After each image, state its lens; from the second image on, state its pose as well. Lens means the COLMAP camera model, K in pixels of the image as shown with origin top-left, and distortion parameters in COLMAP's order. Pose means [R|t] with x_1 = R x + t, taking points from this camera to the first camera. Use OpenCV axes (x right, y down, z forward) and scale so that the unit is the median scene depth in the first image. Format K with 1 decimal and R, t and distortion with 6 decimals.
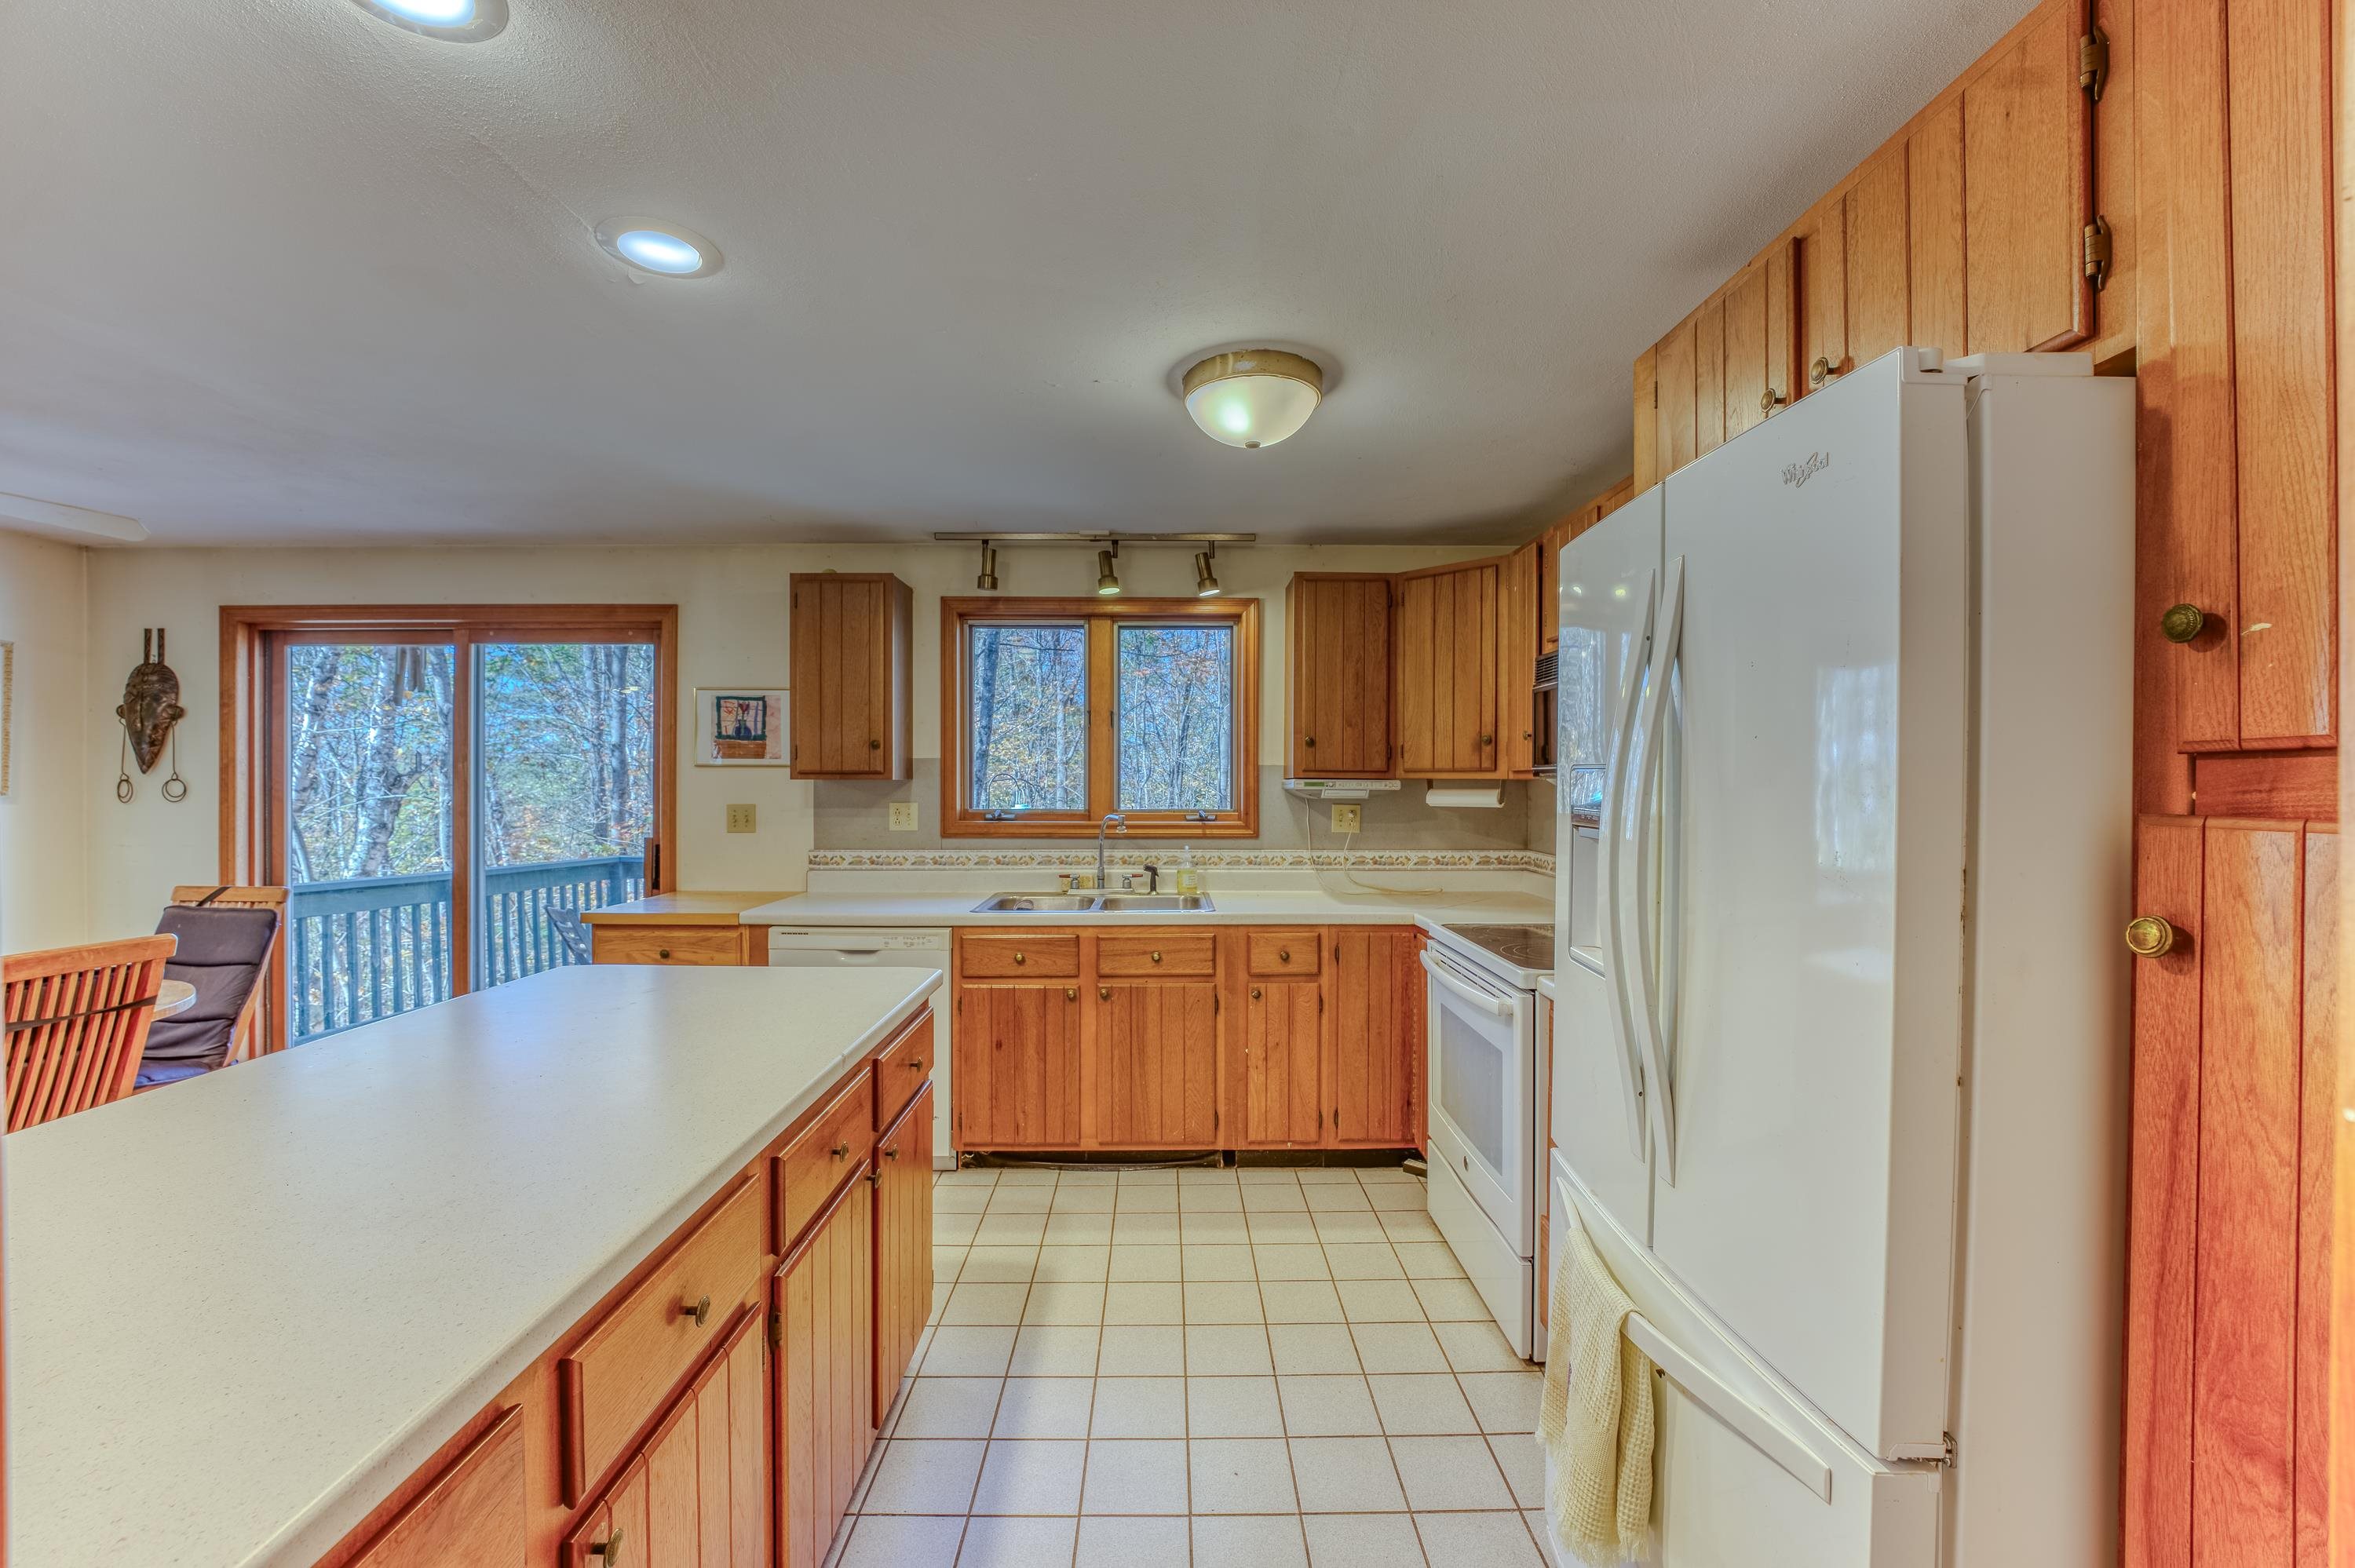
lens RADIAL K [[957.6, 0, 1170.5], [0, 957.6, 785.6], [0, 0, 1]] dist [-0.025888, 0.003444]
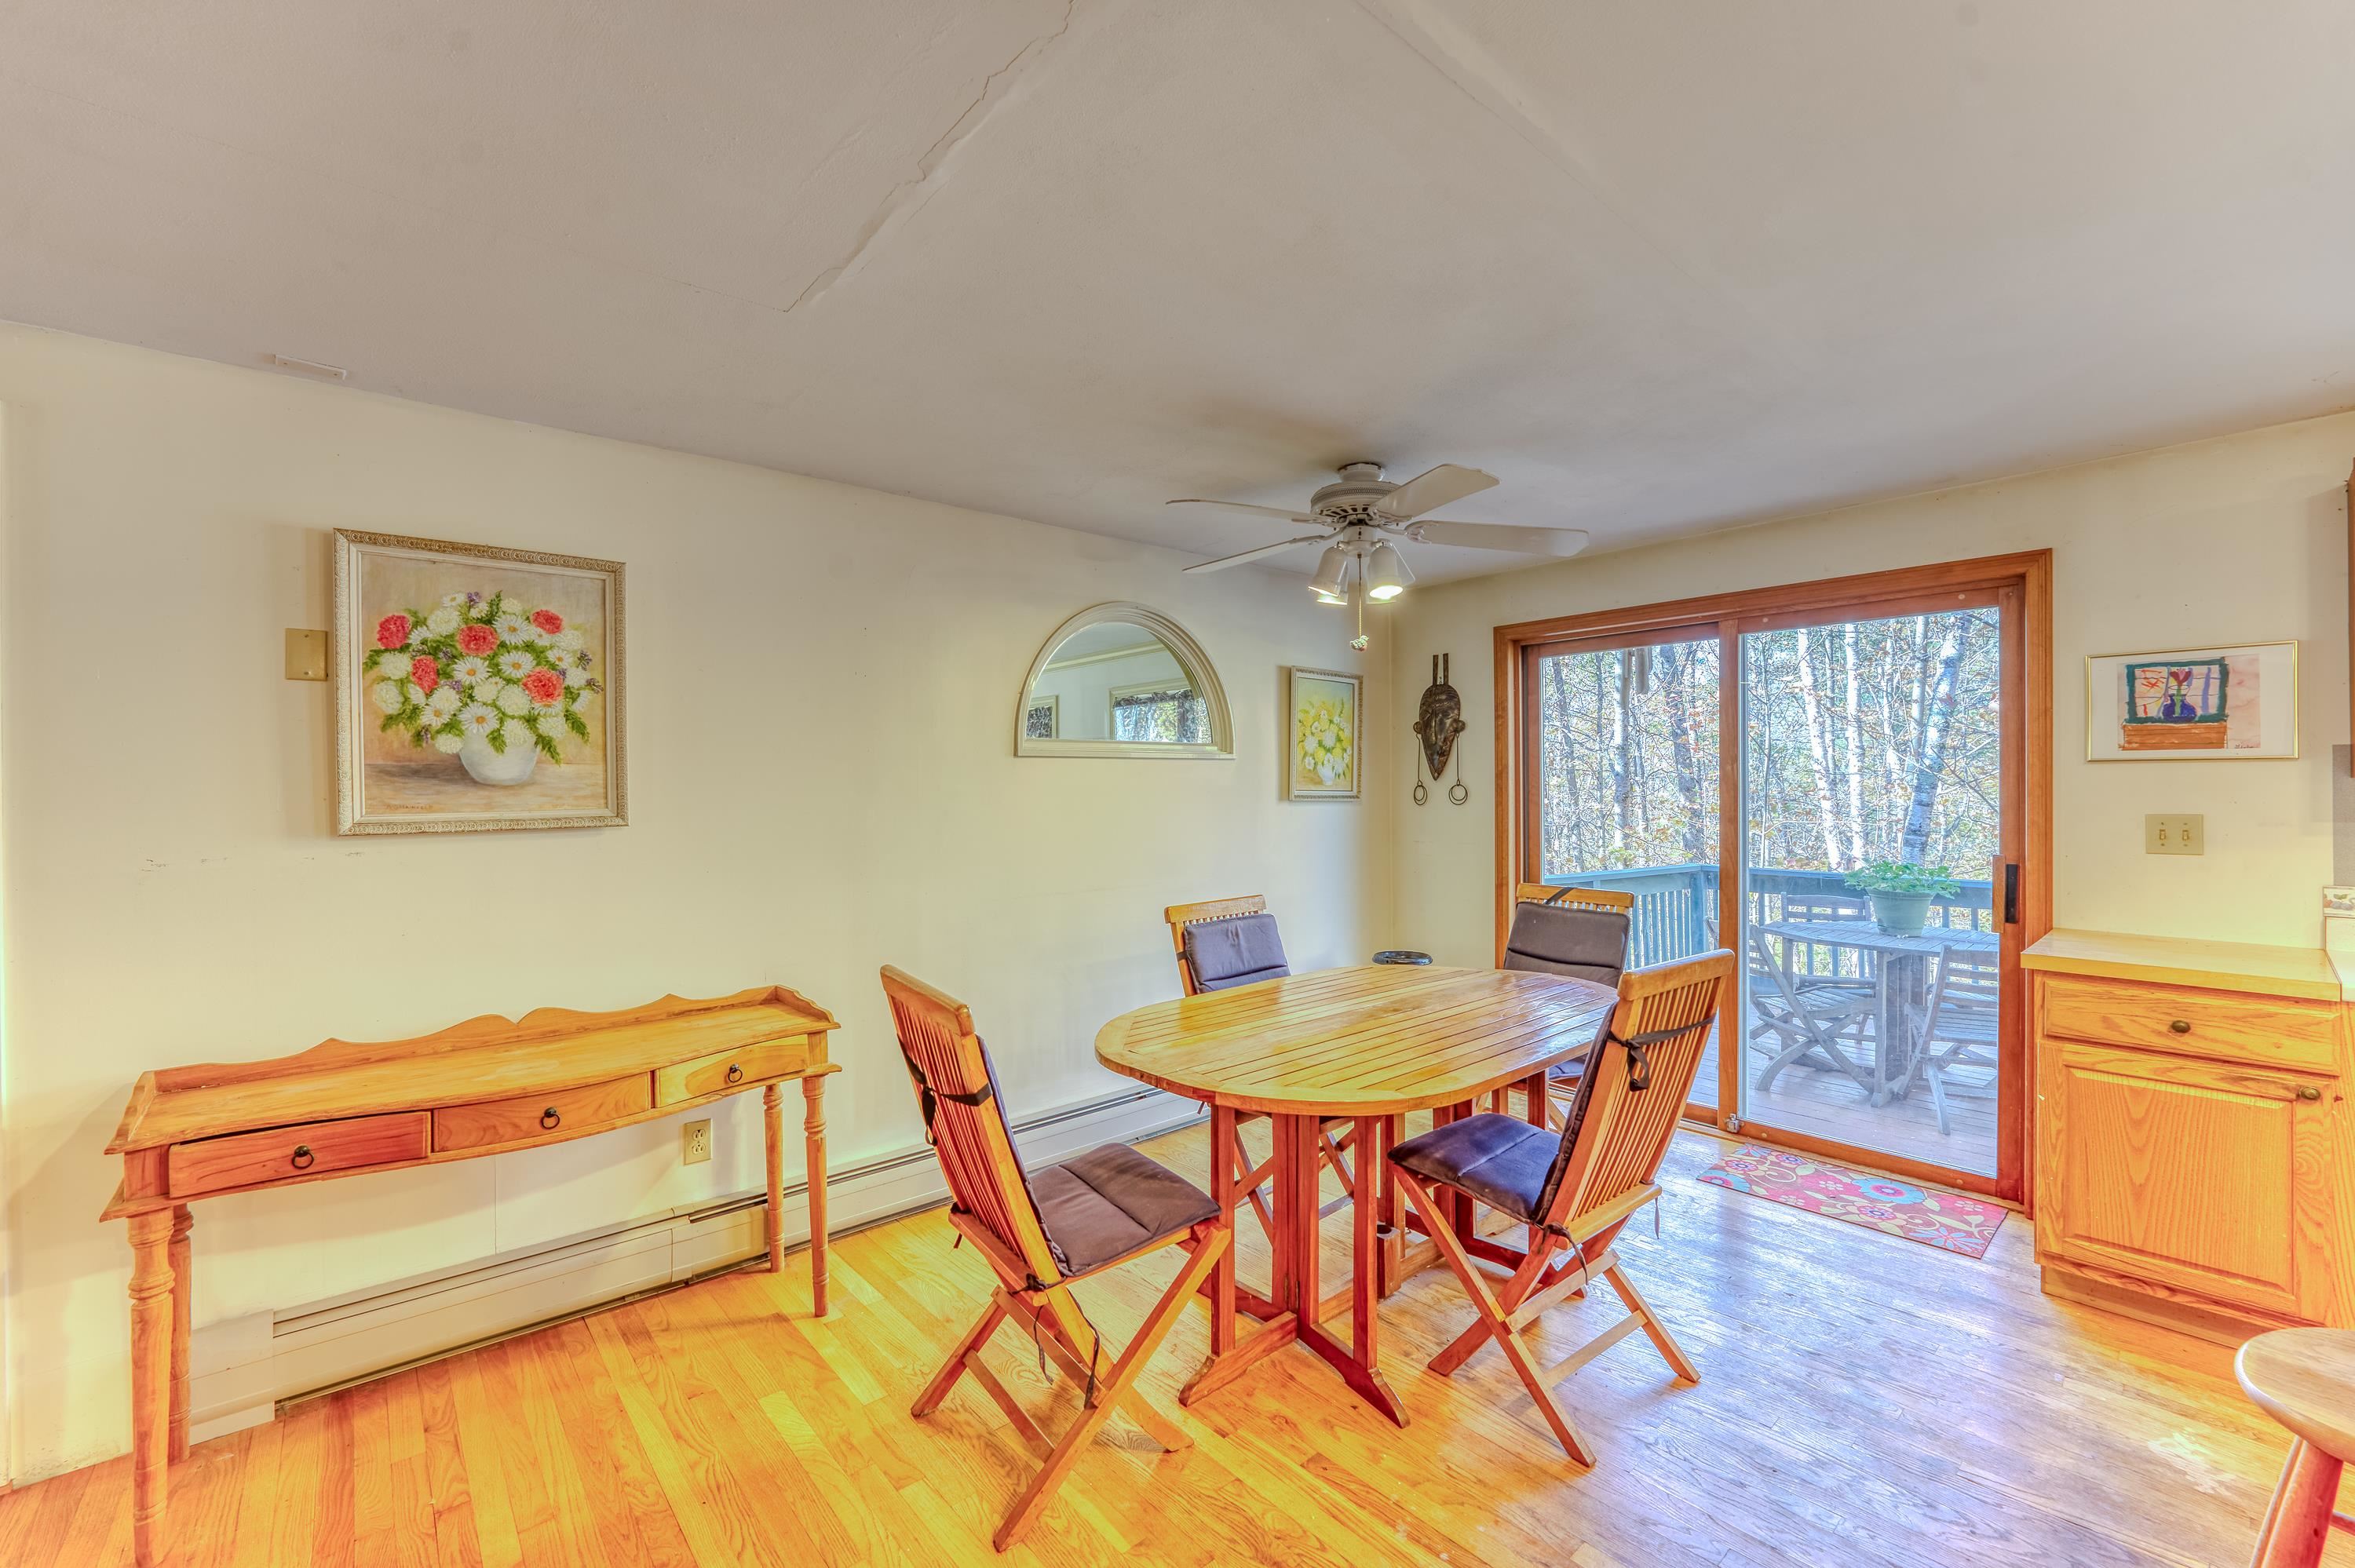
lens RADIAL K [[957.6, 0, 1180.5], [0, 957.6, 786.6], [0, 0, 1]] dist [-0.025888, 0.003444]
pose [[0.647325, -0.006215, -0.762189, -0.403416], [0.004639, 0.999980, -0.004214, -0.001241], [0.762200, -0.000807, 0.647341, -0.008951]]
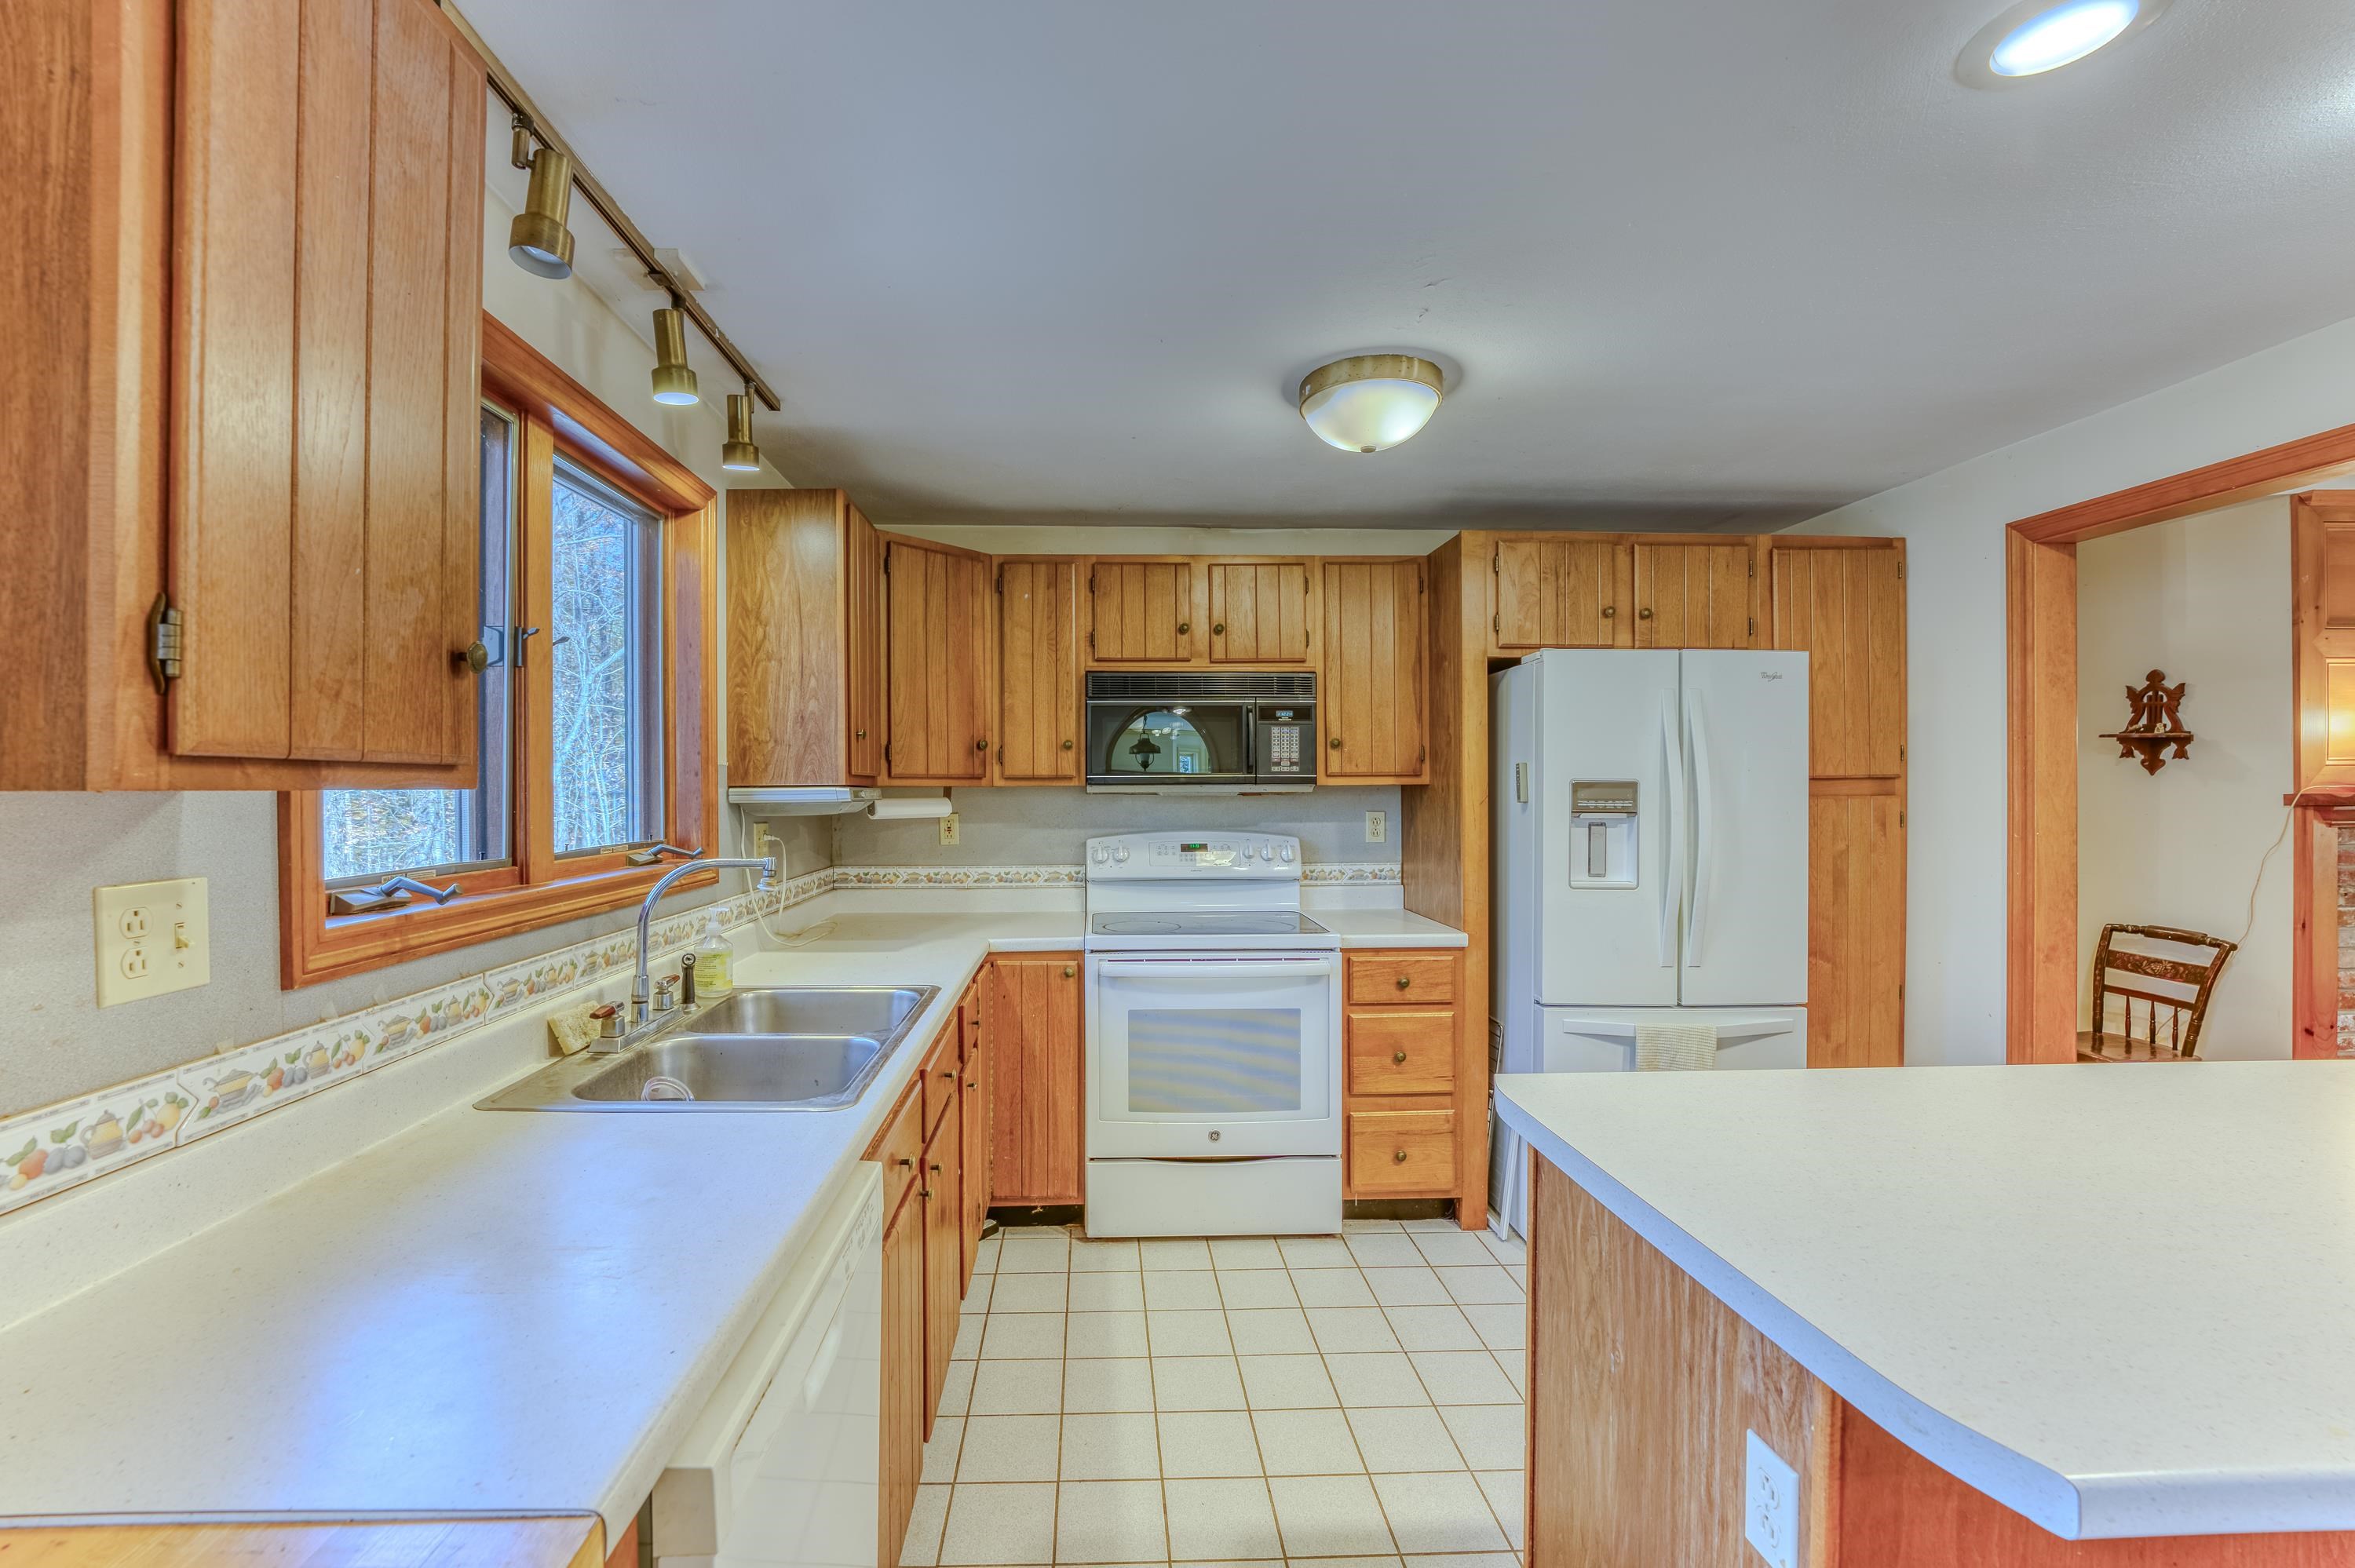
lens RADIAL K [[957.6, 0, 1137.1], [0, 957.6, 799.8], [0, 0, 1]] dist [-0.025888, 0.003444]
pose [[-0.025131, -0.012851, 0.999602, -0.529907], [0.006479, 0.999894, 0.013018, -0.004958], [-0.999663, 0.006804, -0.025046, 0.754153]]
